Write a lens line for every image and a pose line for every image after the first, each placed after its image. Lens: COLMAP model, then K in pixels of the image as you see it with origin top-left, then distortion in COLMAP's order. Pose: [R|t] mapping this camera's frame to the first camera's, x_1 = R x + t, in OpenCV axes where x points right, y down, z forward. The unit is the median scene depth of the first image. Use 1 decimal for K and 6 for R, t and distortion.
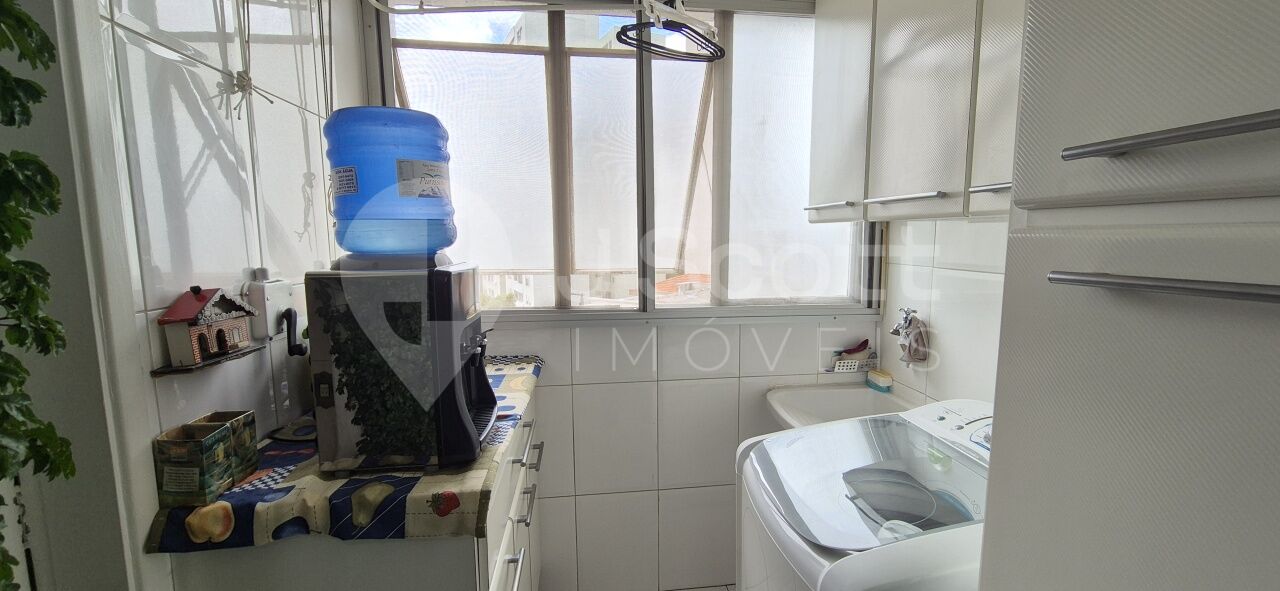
lens RADIAL K [[530.6, 0, 649.7], [0, 530.6, 295.7], [0, 0, 1]] dist [-0.002676, 0.001233]
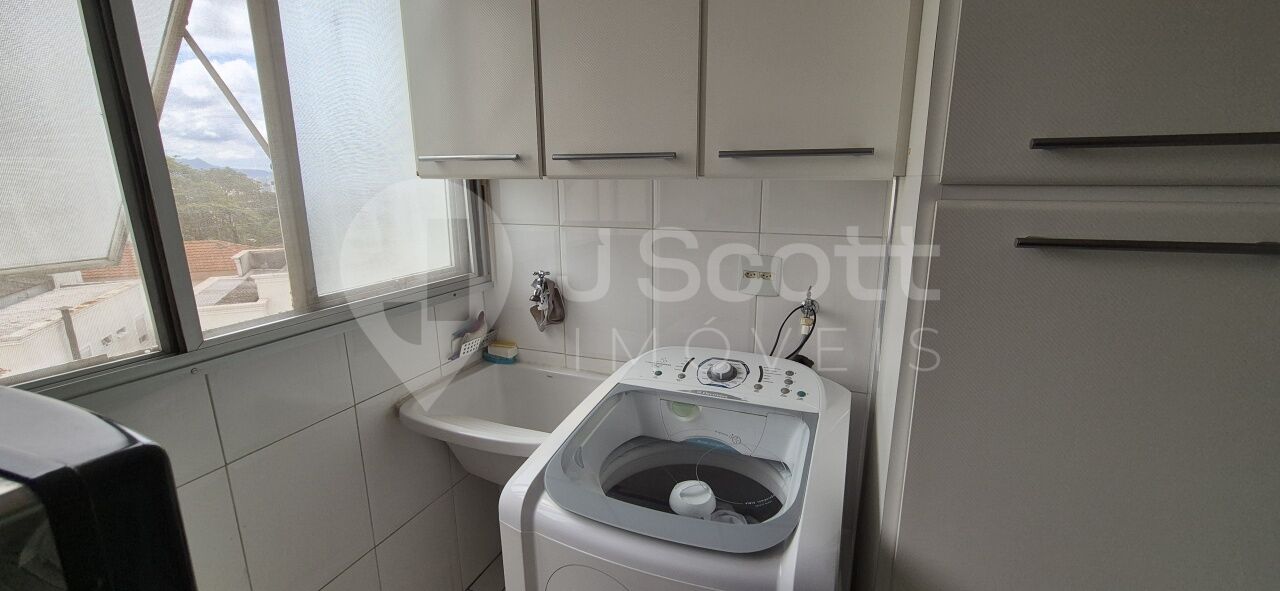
lens RADIAL K [[530.6, 0, 647.3], [0, 530.6, 295.6], [0, 0, 1]] dist [-0.002676, 0.001233]
pose [[0.473534, -0.190011, 0.860036, -0.229583], [0.102390, 0.981708, 0.160517, -0.061846], [-0.874804, 0.012048, 0.484327, 0.351848]]
